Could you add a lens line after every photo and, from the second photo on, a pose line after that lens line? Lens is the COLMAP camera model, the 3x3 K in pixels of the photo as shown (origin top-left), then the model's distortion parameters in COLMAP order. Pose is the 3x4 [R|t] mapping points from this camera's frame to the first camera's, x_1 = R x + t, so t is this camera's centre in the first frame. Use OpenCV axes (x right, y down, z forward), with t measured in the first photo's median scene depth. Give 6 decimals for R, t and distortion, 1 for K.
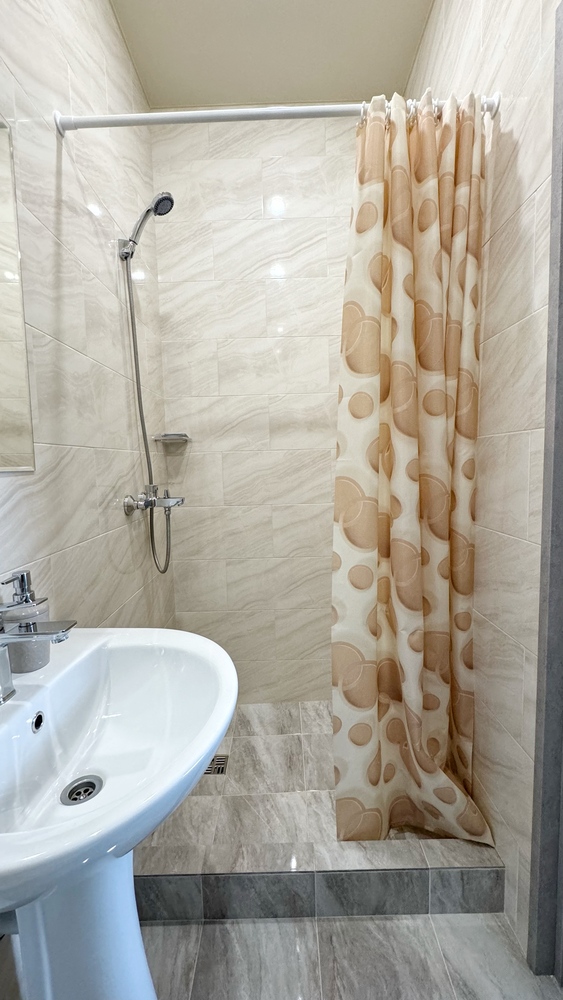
lens RADIAL K [[397.5, 0, 281.3], [0, 397.5, 505.4], [0, 0, 1]] dist [-0.001195, -0.000122]
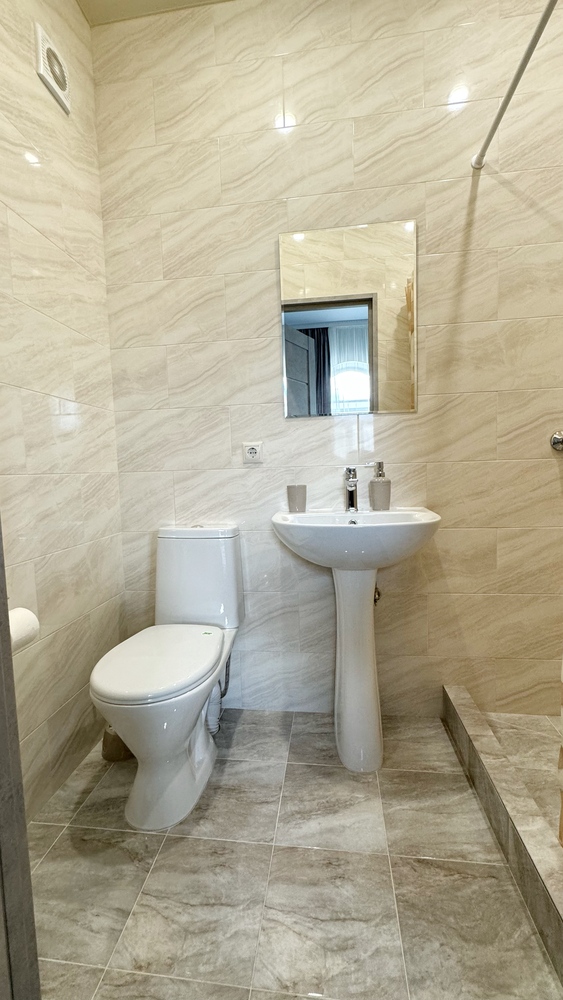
lens RADIAL K [[397.5, 0, 280.4], [0, 397.5, 499.3], [0, 0, 1]] dist [-0.001195, -0.000122]
pose [[-0.121090, 0.114867, -0.985973, 1.022979], [-0.061043, 0.990540, 0.122896, 0.098317], [0.990763, 0.075068, -0.112932, 0.526688]]
